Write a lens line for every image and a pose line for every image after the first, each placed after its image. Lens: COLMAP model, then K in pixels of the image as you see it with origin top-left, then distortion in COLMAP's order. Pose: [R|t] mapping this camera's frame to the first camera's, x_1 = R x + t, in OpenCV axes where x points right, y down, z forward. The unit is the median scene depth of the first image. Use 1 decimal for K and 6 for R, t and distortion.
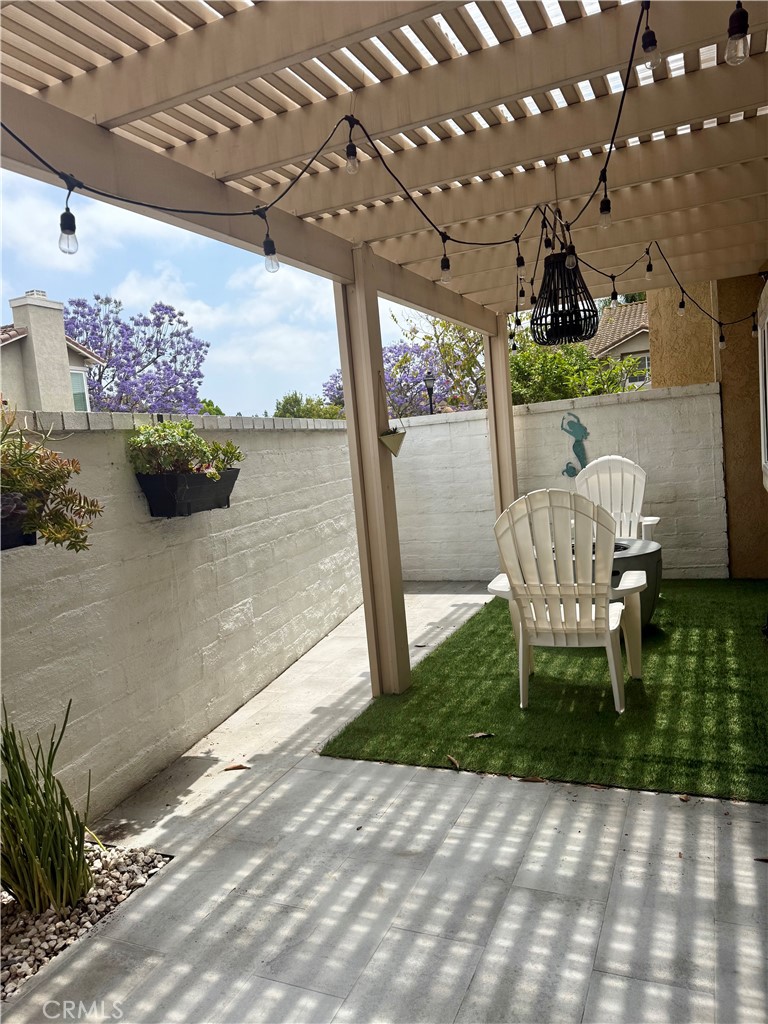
lens RADIAL K [[731.5, 0, 384.0], [0, 731.5, 512.0], [0, 0, 1]] dist [0.203507, -0.498182]
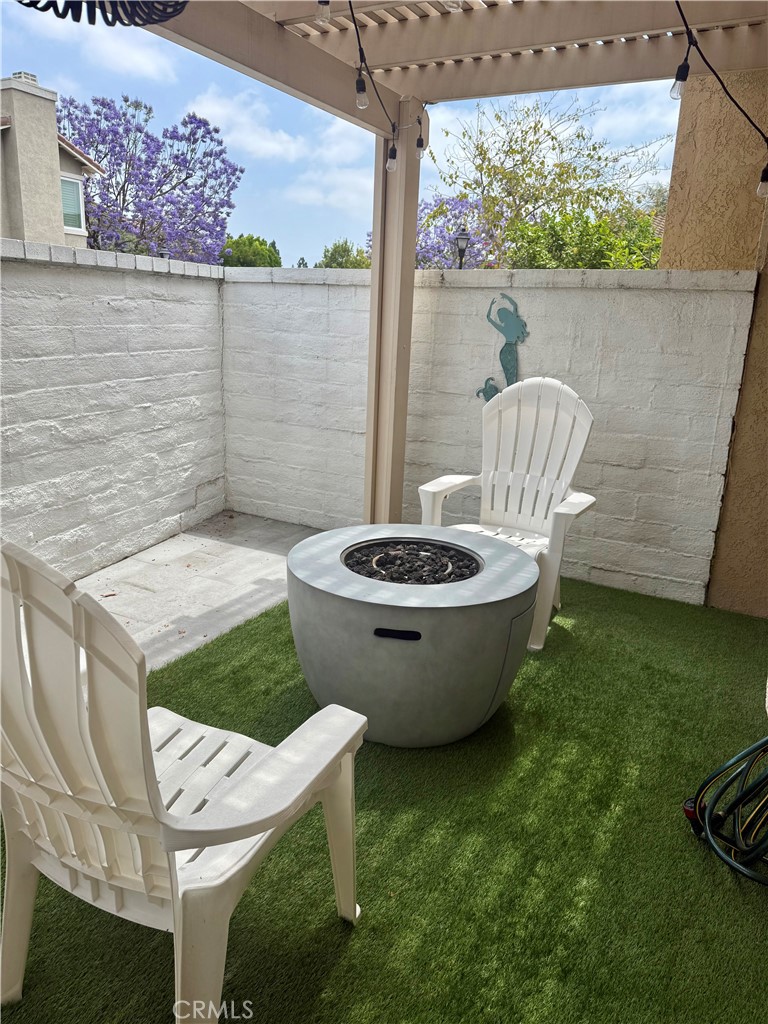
lens RADIAL K [[739.6, 0, 384.0], [0, 739.6, 512.0], [0, 0, 1]] dist [0.062135, -0.084222]
pose [[0.987672, 0.147437, -0.052604, 0.192256], [-0.135911, 0.974385, 0.179172, -0.051188], [0.077673, -0.169814, 0.982410, 0.335810]]
